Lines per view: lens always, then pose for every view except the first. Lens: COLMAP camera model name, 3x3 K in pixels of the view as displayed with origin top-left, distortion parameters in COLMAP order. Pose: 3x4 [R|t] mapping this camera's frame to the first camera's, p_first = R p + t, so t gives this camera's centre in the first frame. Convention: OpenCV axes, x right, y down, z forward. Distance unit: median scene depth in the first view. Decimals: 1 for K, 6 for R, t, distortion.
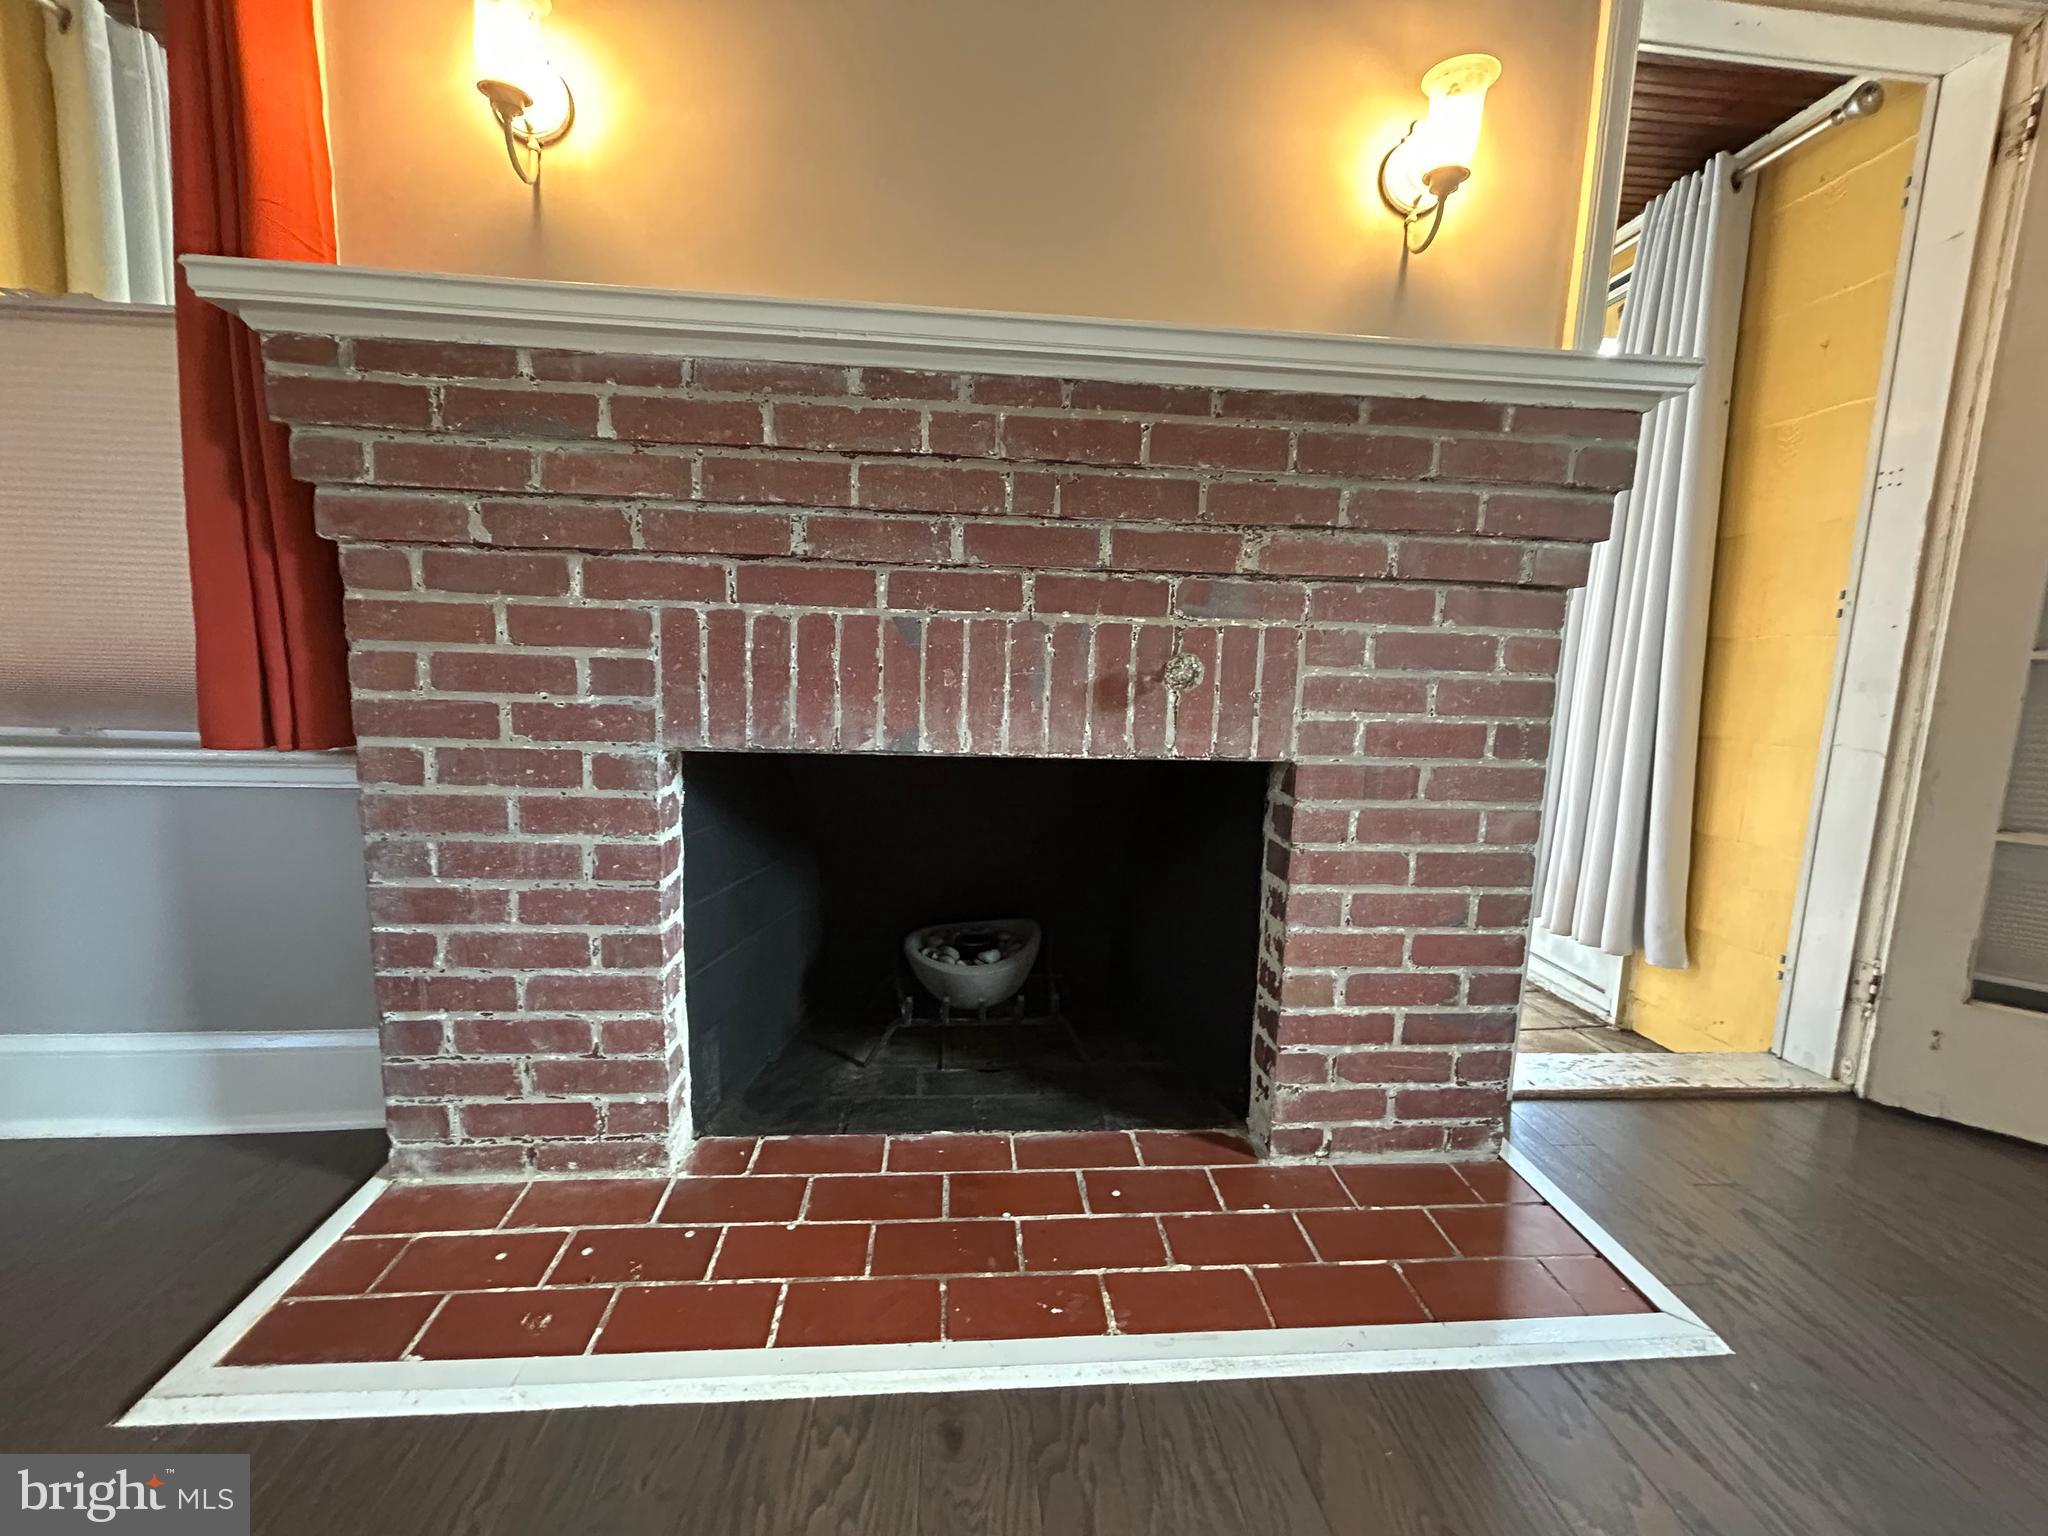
lens RADIAL K [[822.3, 0, 1020.1], [0, 822.3, 762.9], [0, 0, 1]] dist [-0.000474, 0.001449]
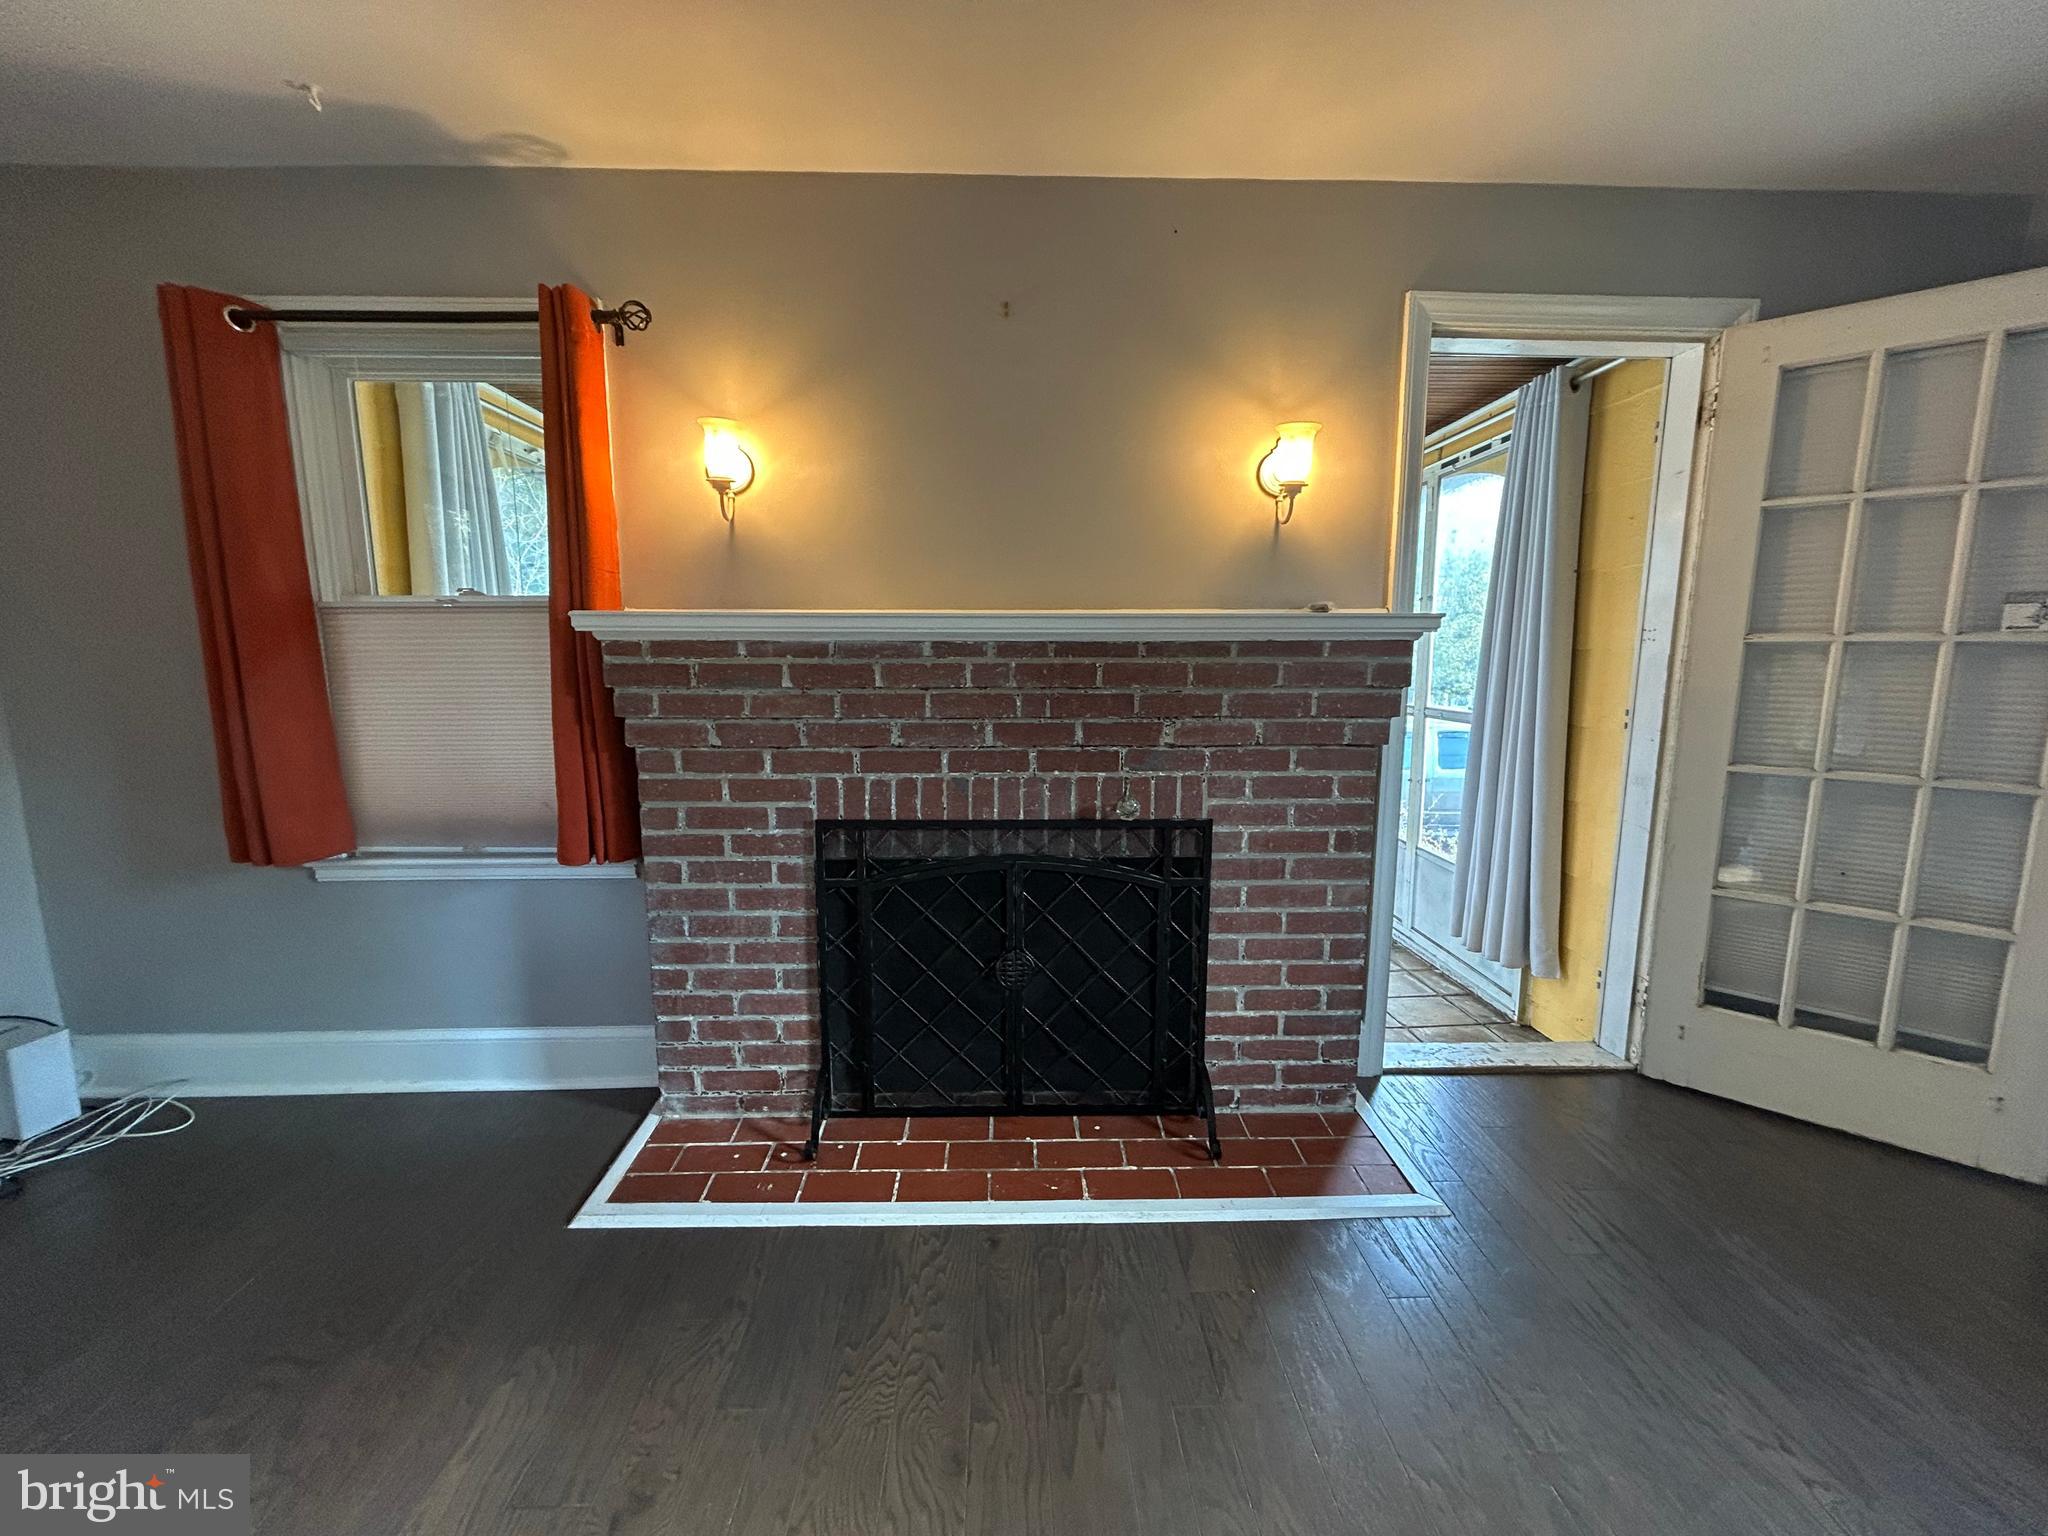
lens RADIAL K [[822.3, 0, 1023.5], [0, 822.3, 763.3], [0, 0, 1]] dist [-0.000474, 0.001449]
pose [[0.997871, -0.020773, -0.061818, 0.092992], [0.021032, 0.999772, 0.003555, -0.207827], [0.061731, -0.004847, 0.998081, -0.644463]]
